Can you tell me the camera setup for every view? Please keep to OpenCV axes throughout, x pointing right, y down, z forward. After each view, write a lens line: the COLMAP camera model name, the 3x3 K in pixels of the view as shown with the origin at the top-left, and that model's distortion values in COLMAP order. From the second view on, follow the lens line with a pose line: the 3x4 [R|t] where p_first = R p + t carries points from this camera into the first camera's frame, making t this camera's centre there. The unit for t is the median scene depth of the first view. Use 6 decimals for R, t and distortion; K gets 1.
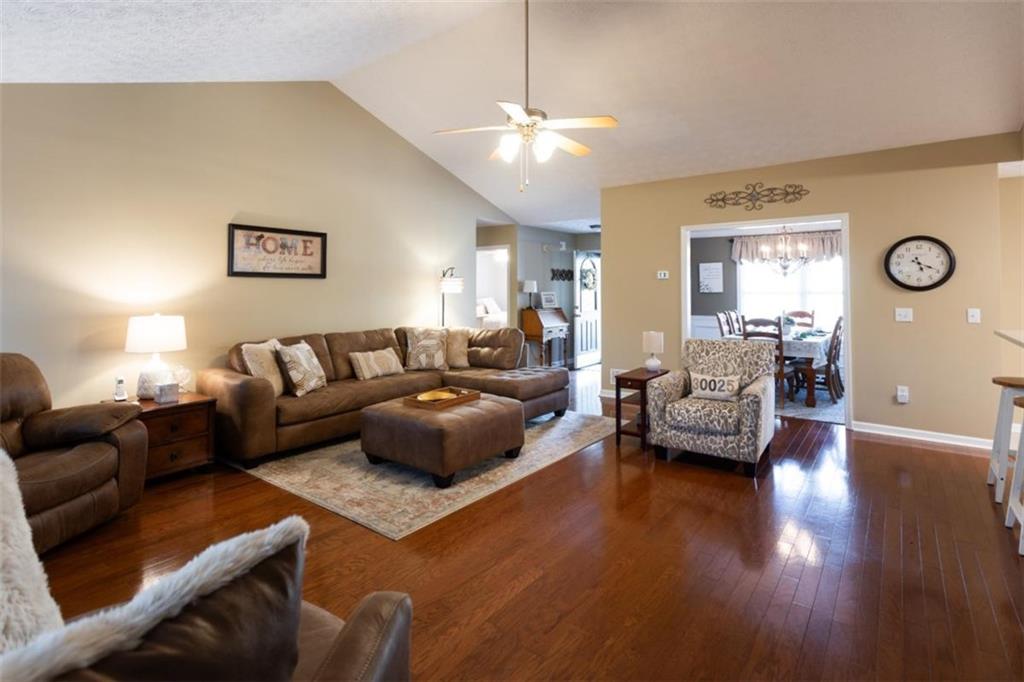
lens RADIAL K [[492.7, 0, 509.2], [0, 492.7, 276.4], [0, 0, 1]] dist [0.000360, 0.001571]
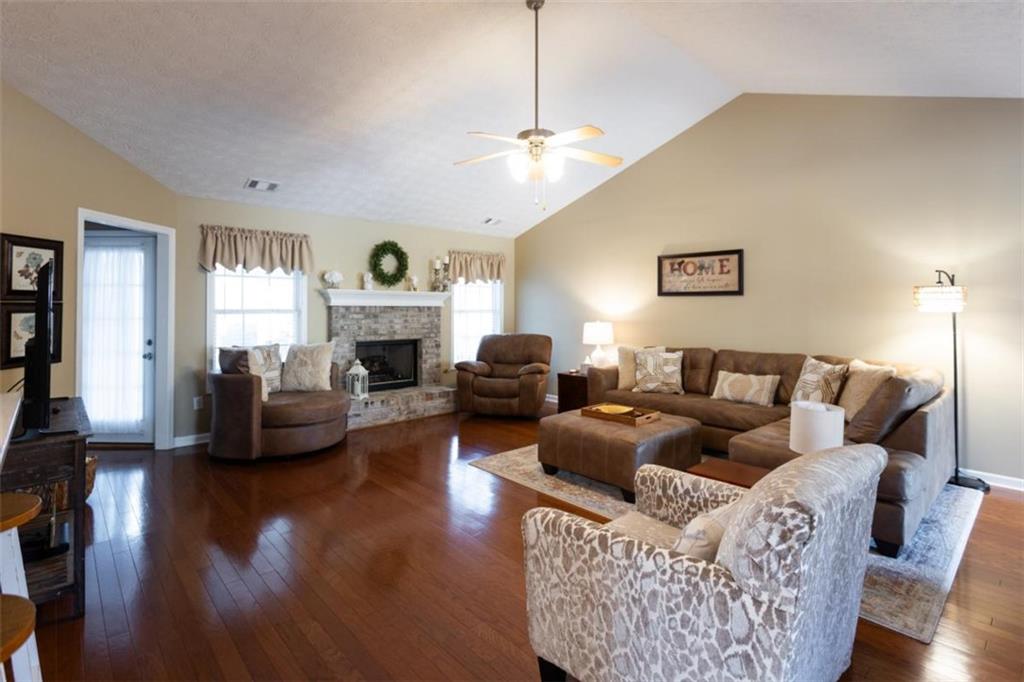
lens RADIAL K [[492.7, 0, 503.7], [0, 492.7, 302.3], [0, 0, 1]] dist [0.000360, 0.001571]
pose [[-0.167134, -0.006596, -0.985912, 0.724164], [0.022691, 0.999687, -0.010535, 0.019255], [0.985673, -0.024132, -0.166932, 0.741094]]
